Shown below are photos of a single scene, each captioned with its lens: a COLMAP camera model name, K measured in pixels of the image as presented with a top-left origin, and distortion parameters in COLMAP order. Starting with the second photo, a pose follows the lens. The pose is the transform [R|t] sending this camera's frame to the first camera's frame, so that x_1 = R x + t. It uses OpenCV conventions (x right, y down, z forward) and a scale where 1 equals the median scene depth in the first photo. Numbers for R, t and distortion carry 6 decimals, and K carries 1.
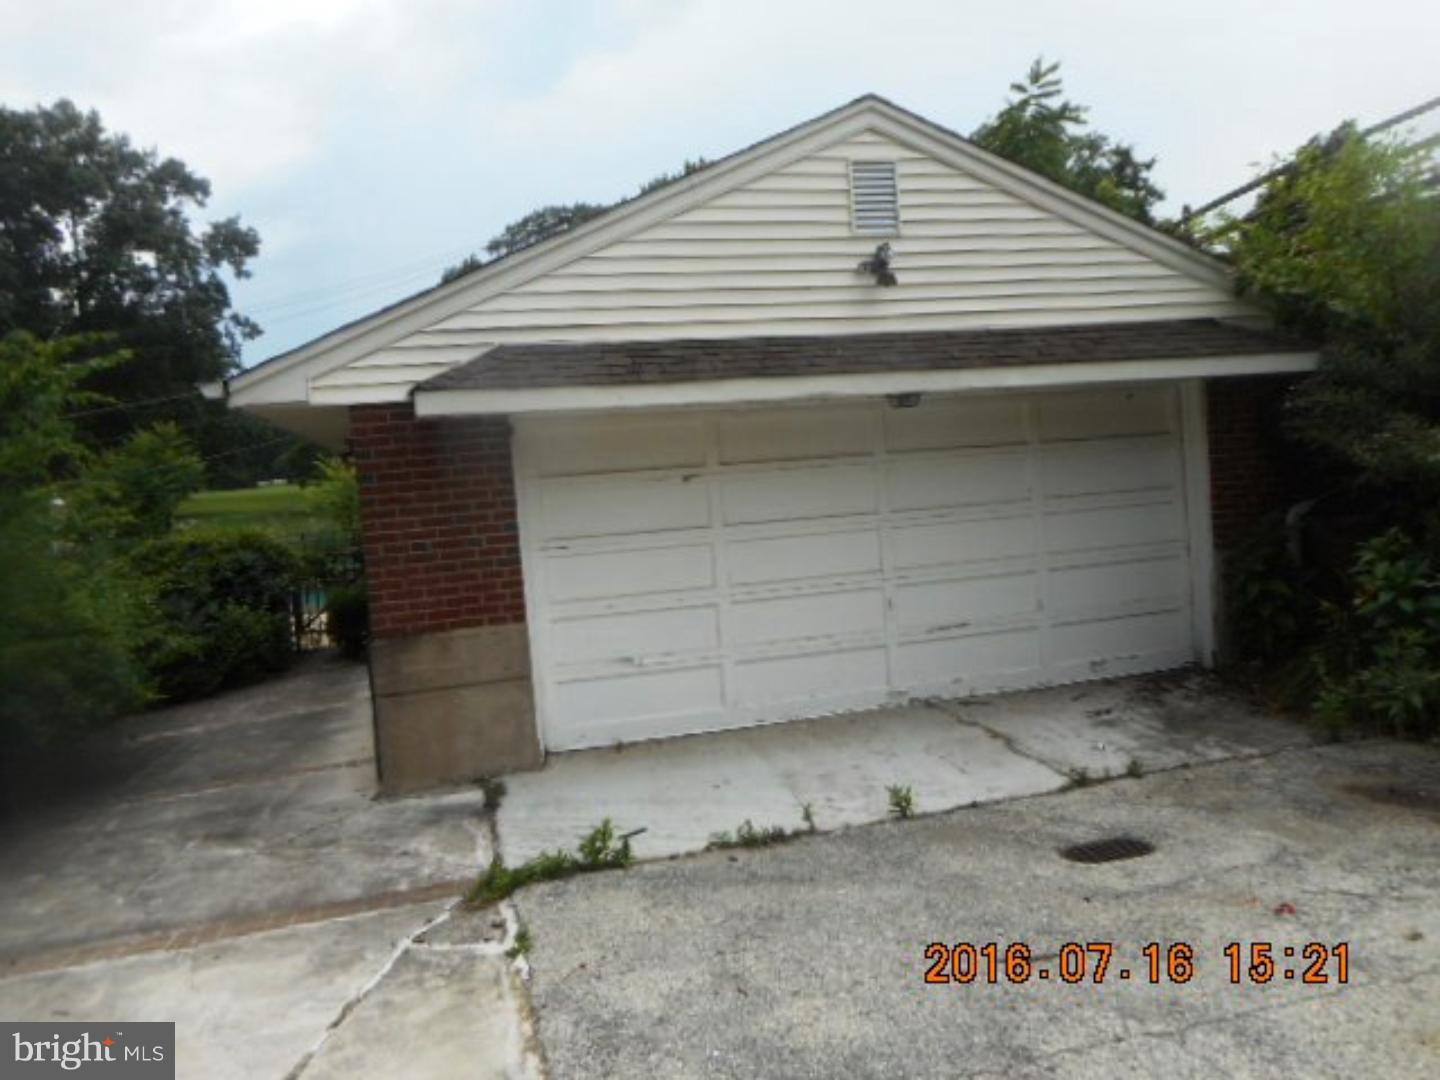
lens RADIAL K [[1056.5, 0, 720.8], [0, 1056.5, 506.1], [0, 0, 1]] dist [0.002361, 0.000903]
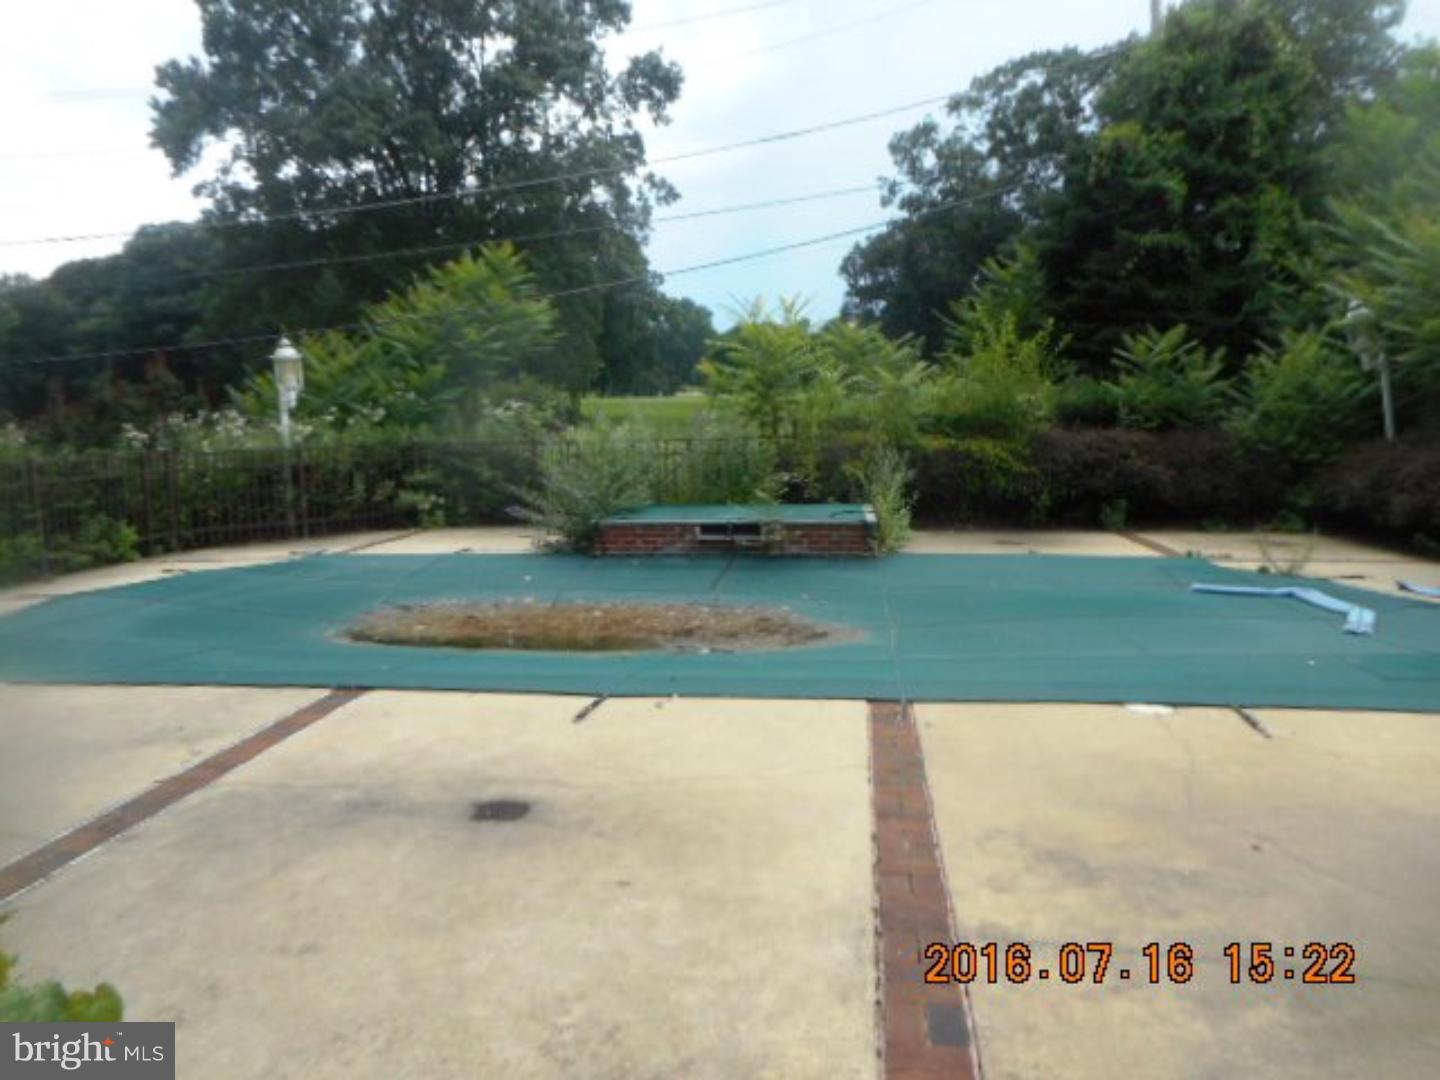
lens RADIAL K [[1056.5, 0, 720.8], [0, 1056.5, 506.1], [0, 0, 1]] dist [0.002361, 0.000903]
pose [[0.928561, 0.095681, -0.358635, -0.086514], [-0.071088, 0.994161, 0.081176, 0.007106], [0.364308, -0.049882, 0.929942, 0.238281]]
